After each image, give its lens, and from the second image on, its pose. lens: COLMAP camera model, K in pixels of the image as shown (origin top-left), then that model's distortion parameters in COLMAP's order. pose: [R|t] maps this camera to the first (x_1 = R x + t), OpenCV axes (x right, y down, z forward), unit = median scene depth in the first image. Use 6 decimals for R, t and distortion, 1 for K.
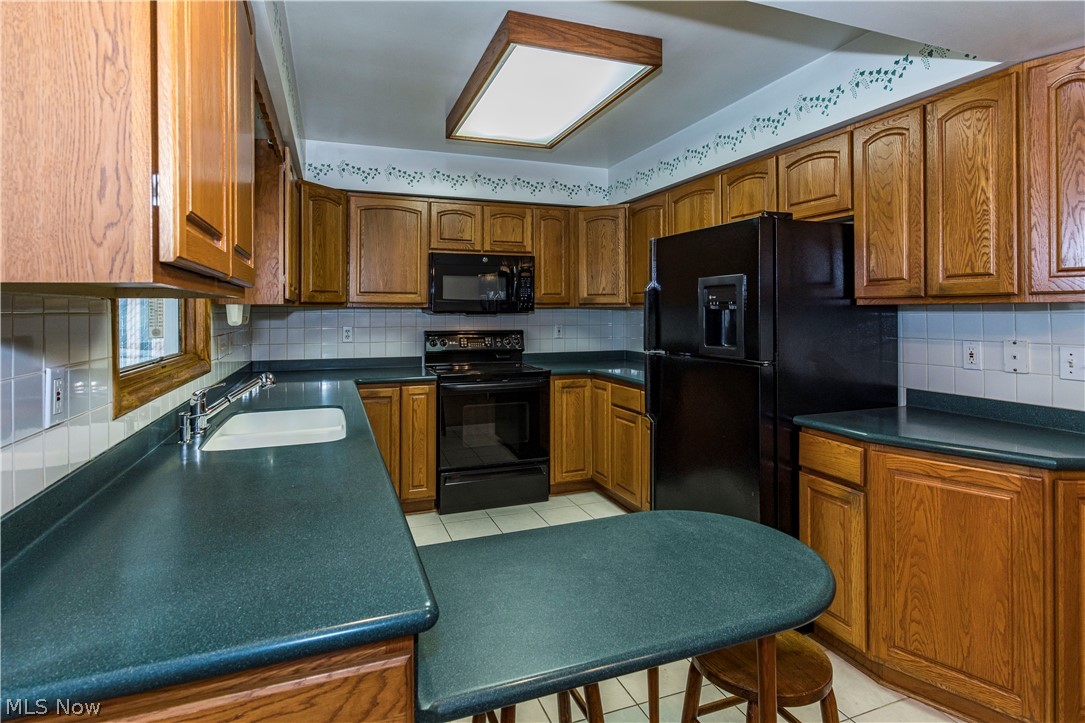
lens RADIAL K [[537.5, 0, 541.4], [0, 537.5, 312.7], [0, 0, 1]] dist [0.000784, 0.000475]
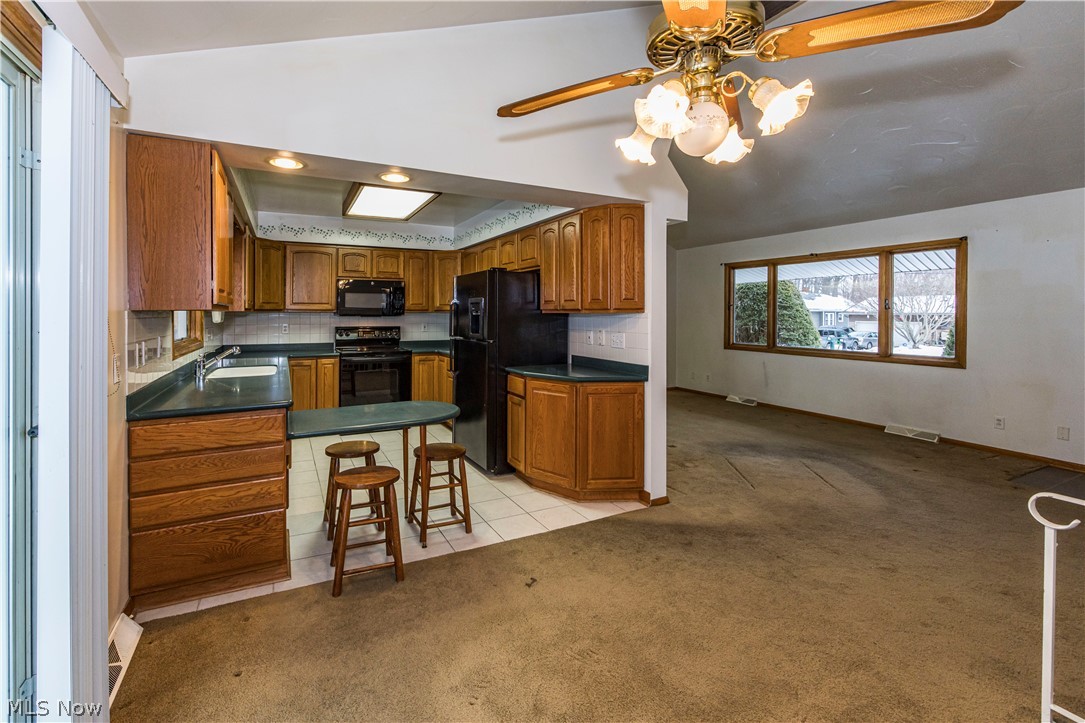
lens RADIAL K [[456.4, 0, 514.9], [0, 456.4, 318.8], [0, 0, 1]] dist [-0.001692, 0.000101]
pose [[0.995757, 0.003008, 0.091976, 0.216670], [-0.003897, 0.999947, 0.009485, -0.006061], [-0.091943, -0.009804, 0.995716, -0.465602]]
